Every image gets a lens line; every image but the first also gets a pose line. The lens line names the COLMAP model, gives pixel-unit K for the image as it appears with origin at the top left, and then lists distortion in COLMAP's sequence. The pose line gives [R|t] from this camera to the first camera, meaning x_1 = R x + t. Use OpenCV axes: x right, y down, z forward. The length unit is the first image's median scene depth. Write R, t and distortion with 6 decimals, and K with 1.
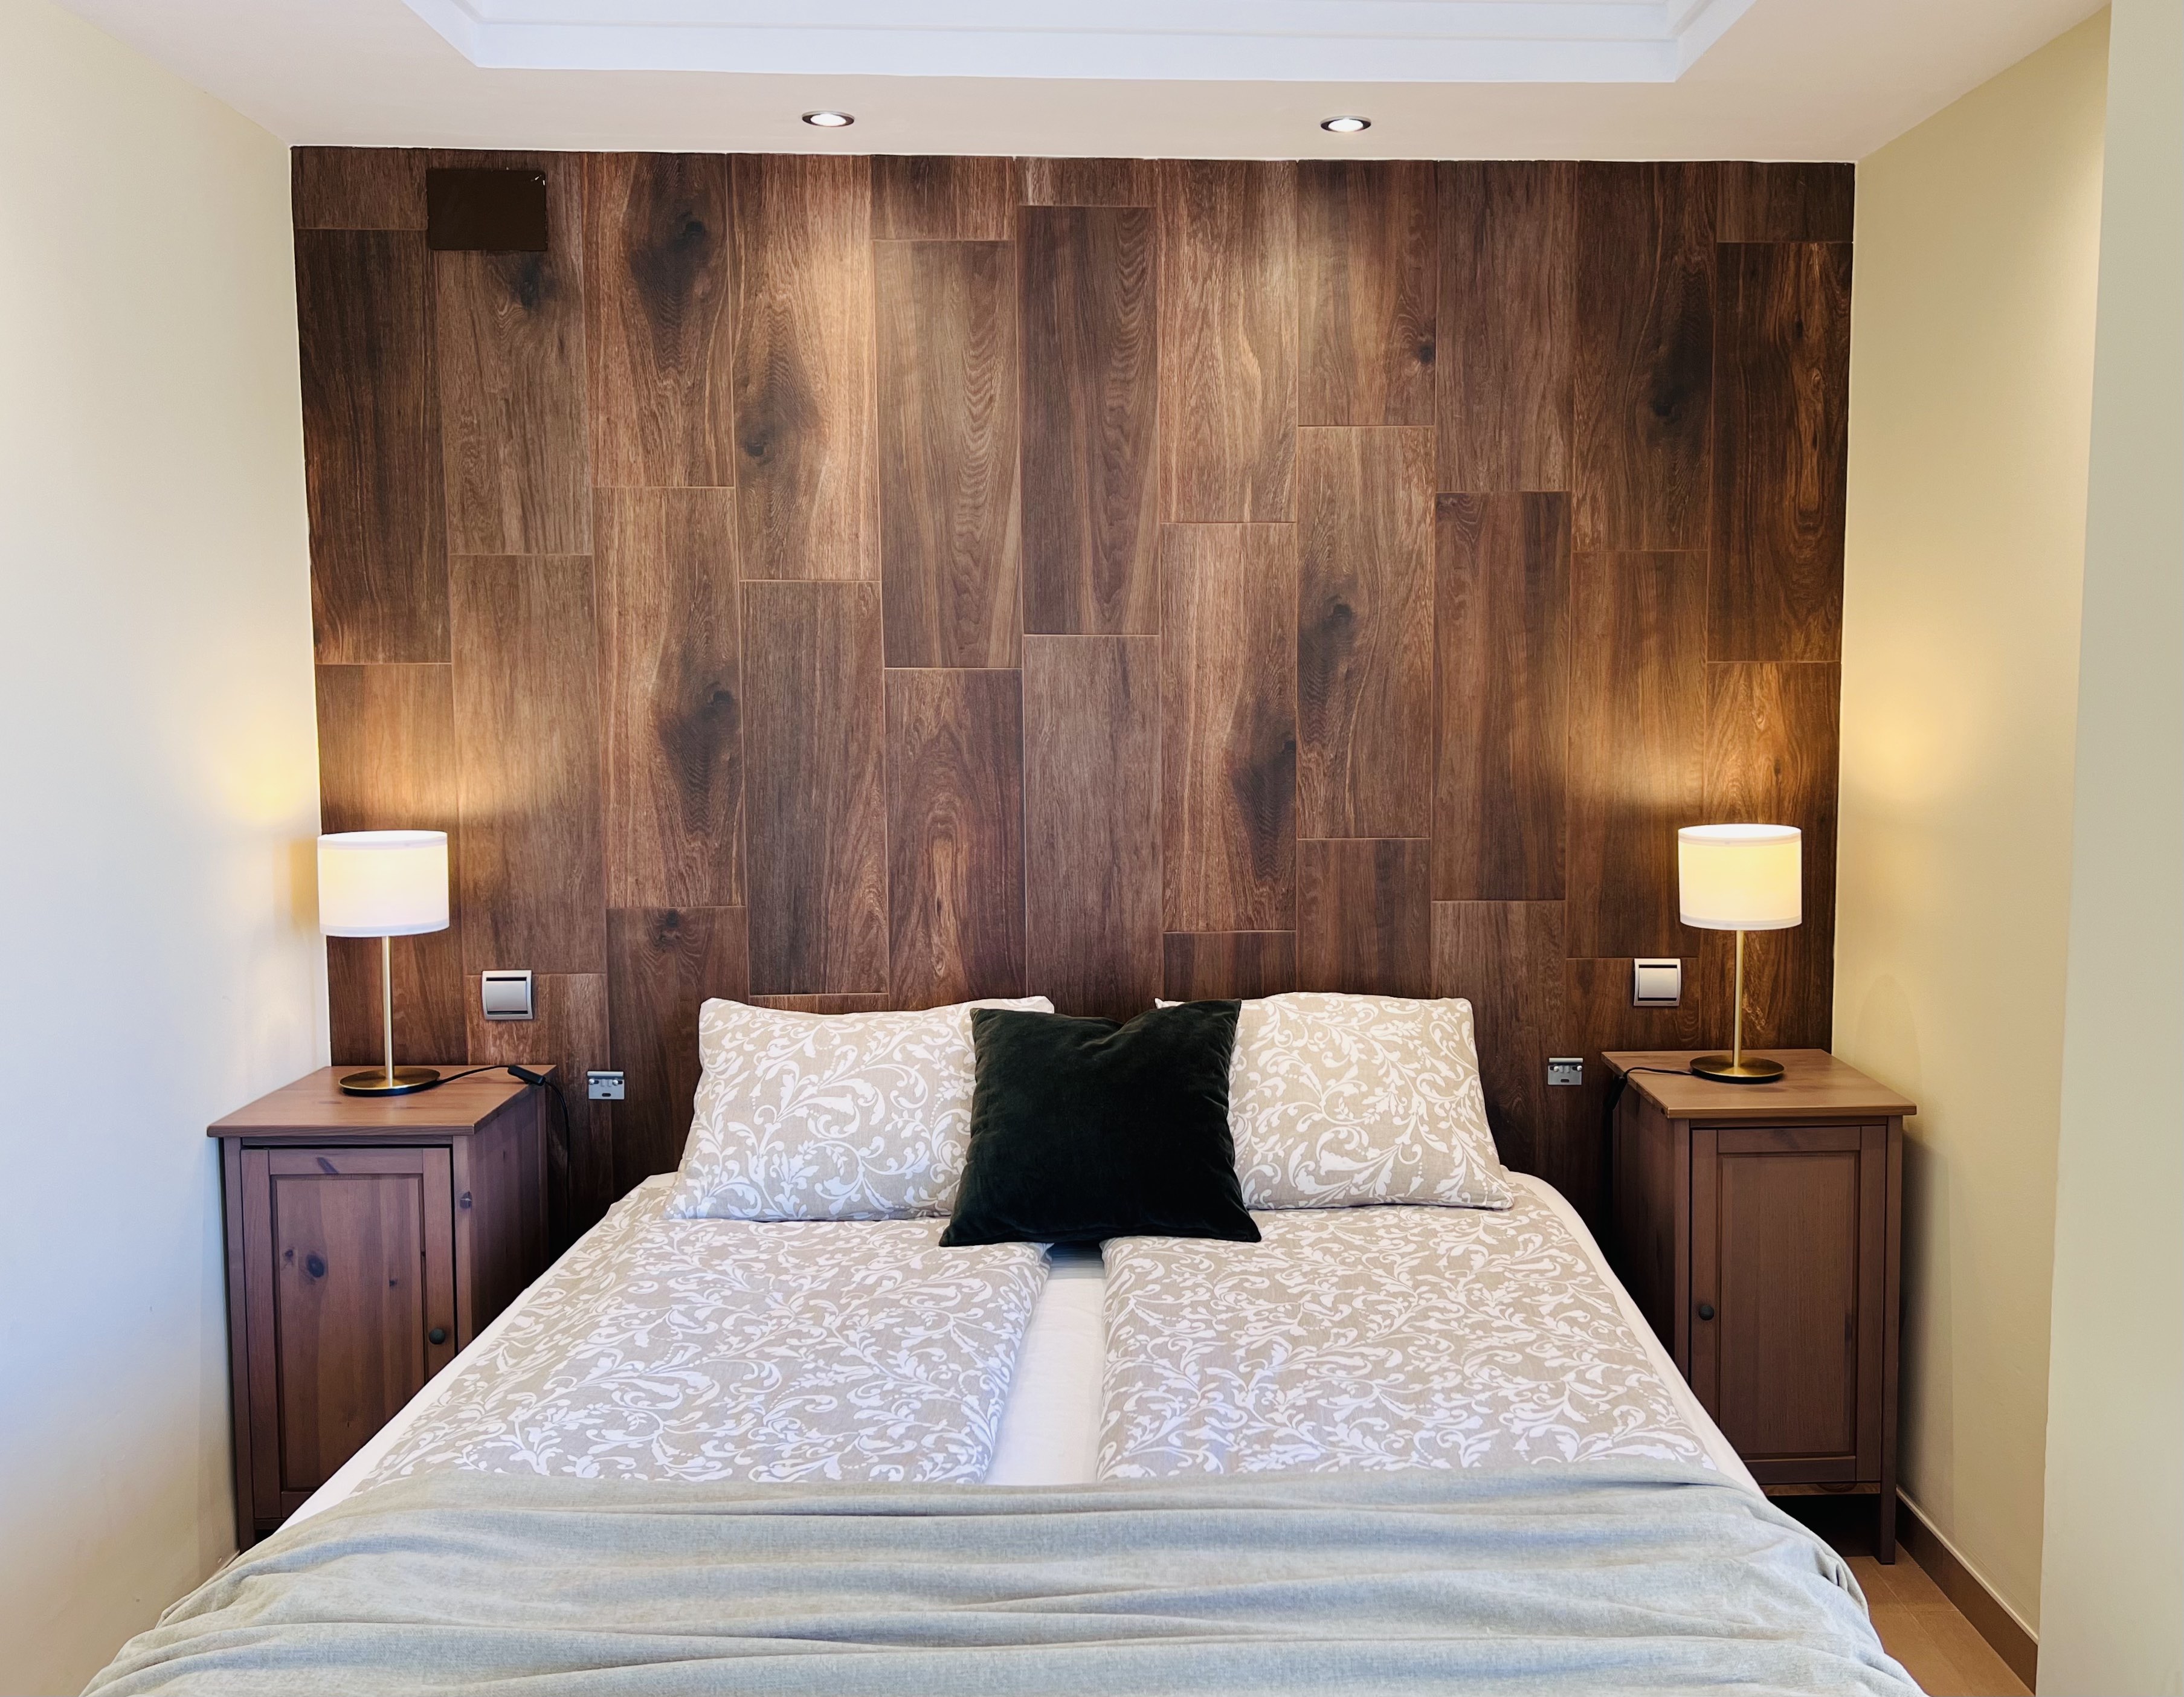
lens RADIAL K [[1846.7, 0, 1095.6], [0, 1846.7, 809.7], [0, 0, 1]] dist [0.170715, -0.415539]
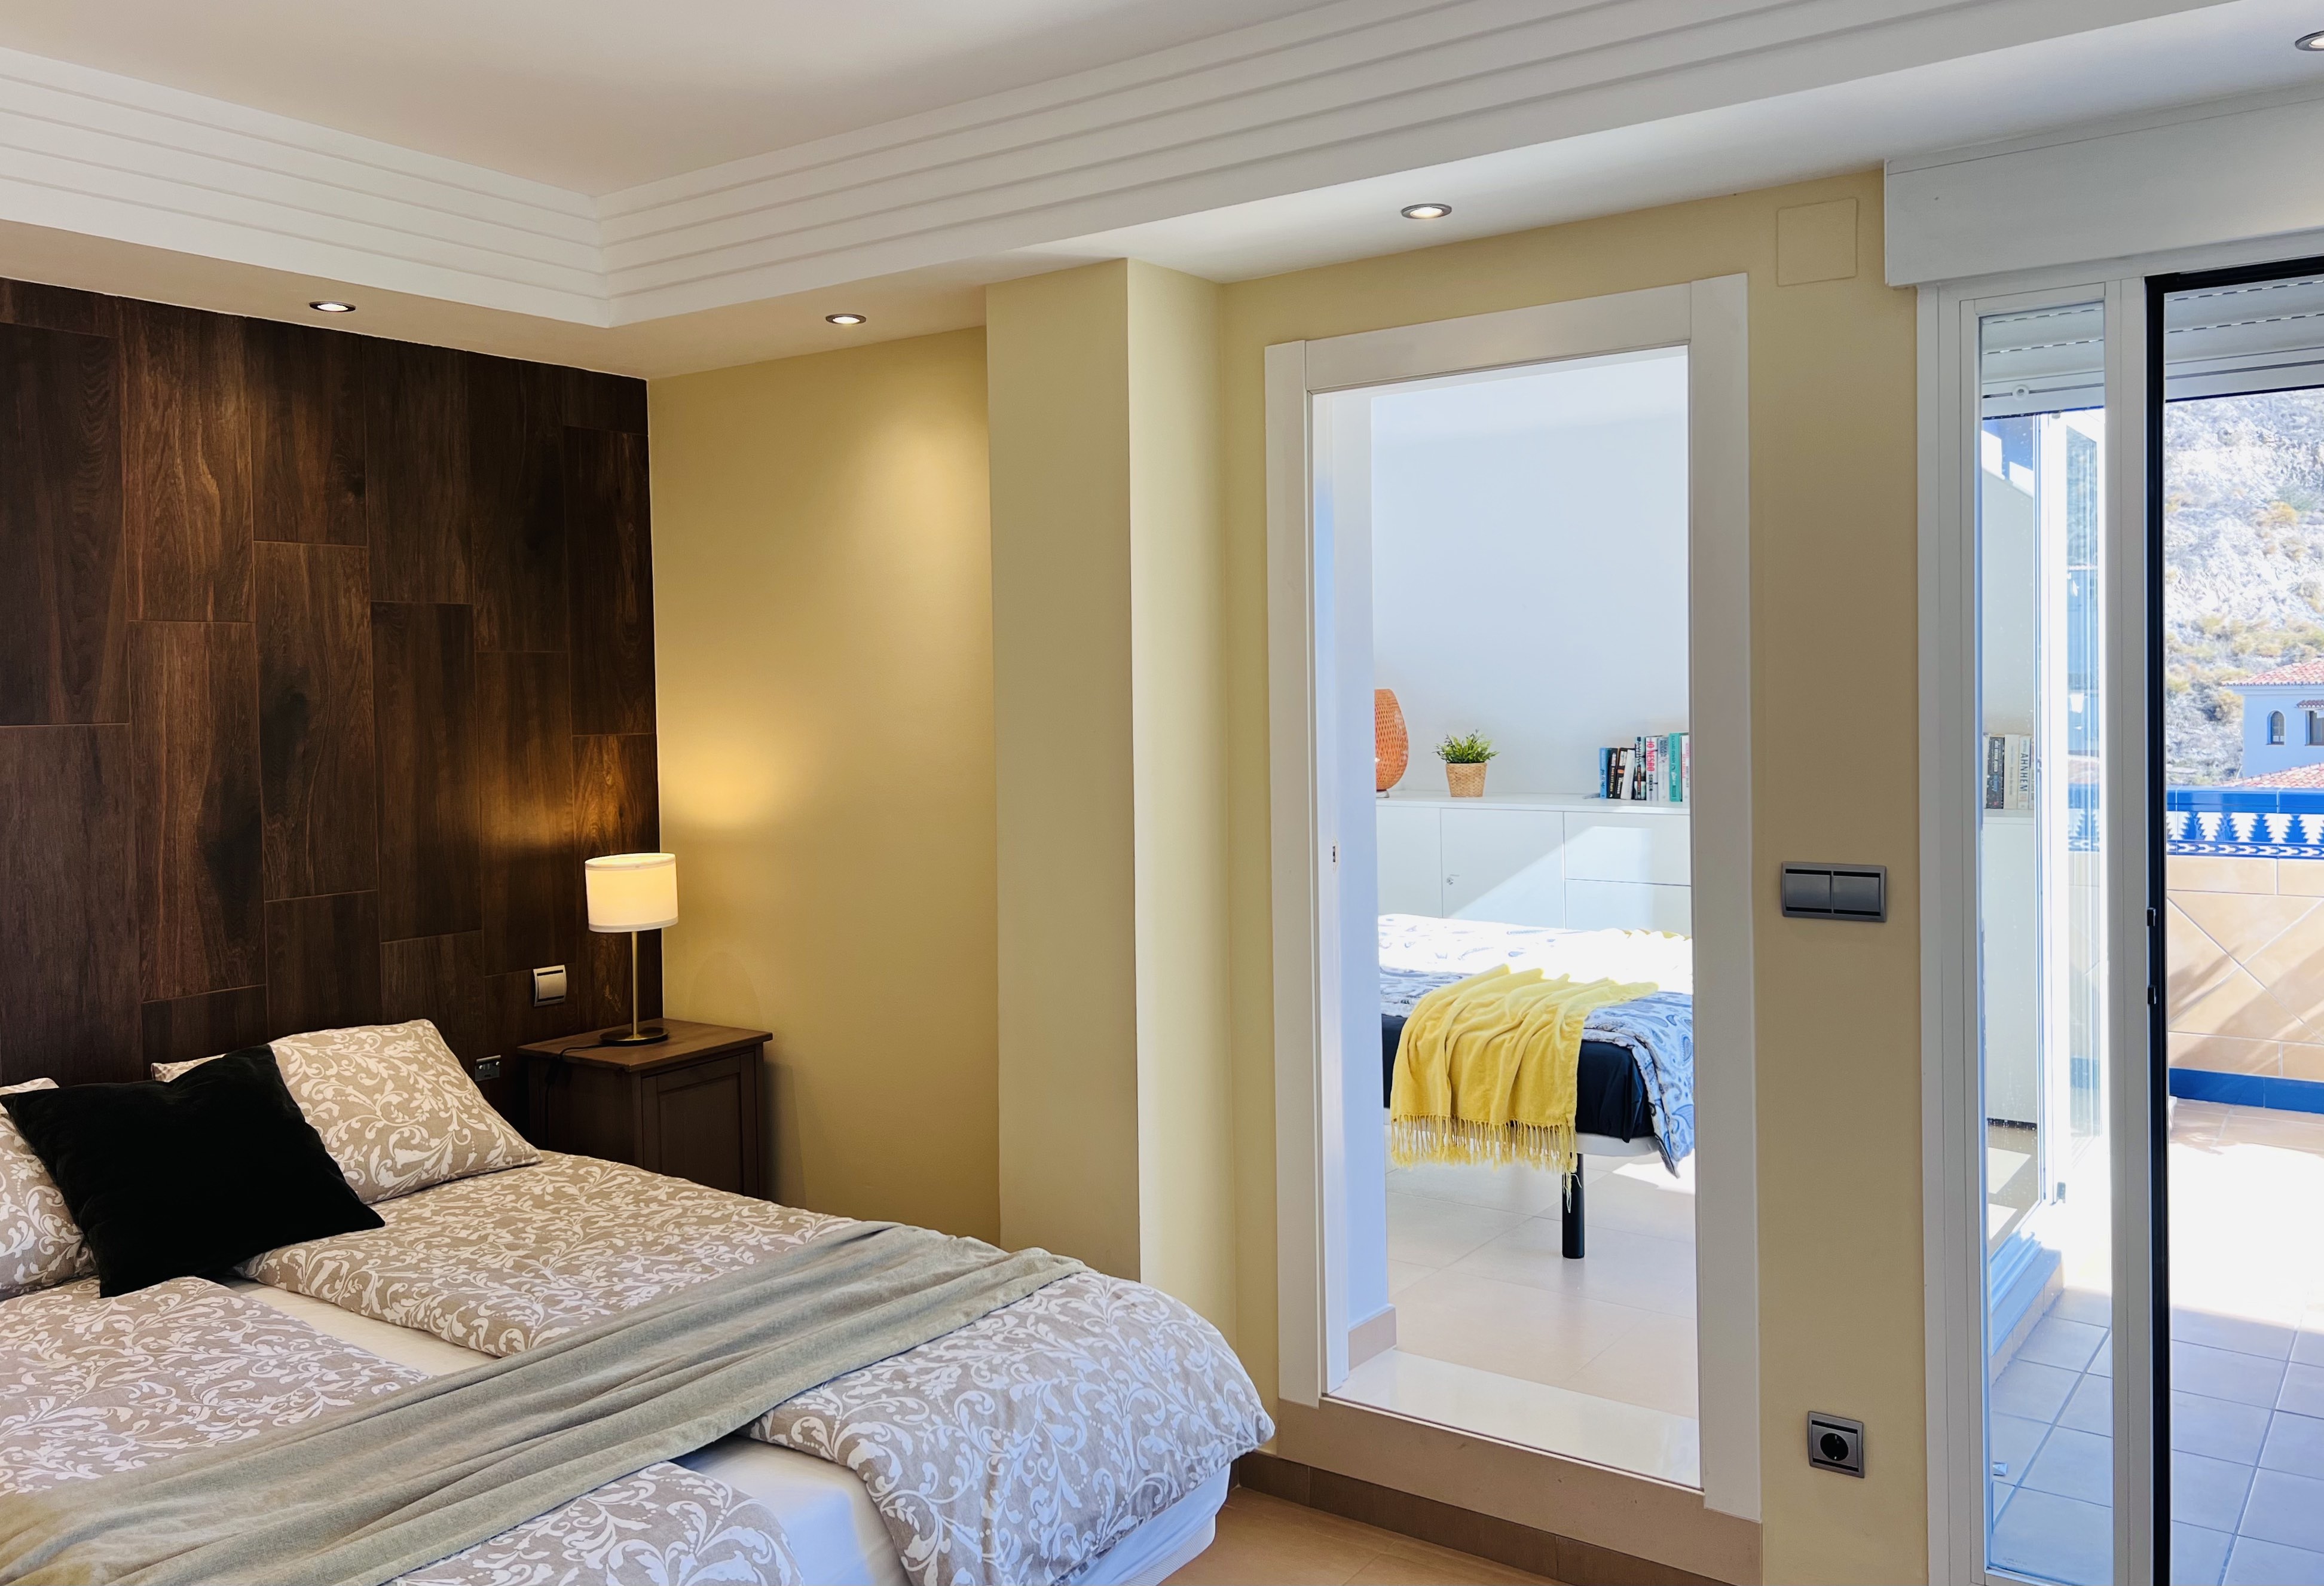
lens RADIAL K [[1795.5, 0, 1163.8], [0, 1795.5, 729.1], [0, 0, 1]] dist [0.074554, -0.097189]
pose [[0.630259, -0.025532, 0.775965, -0.410194], [0.086383, 0.995560, -0.037404, 0.000152], [-0.771564, 0.090605, 0.629666, -0.127535]]
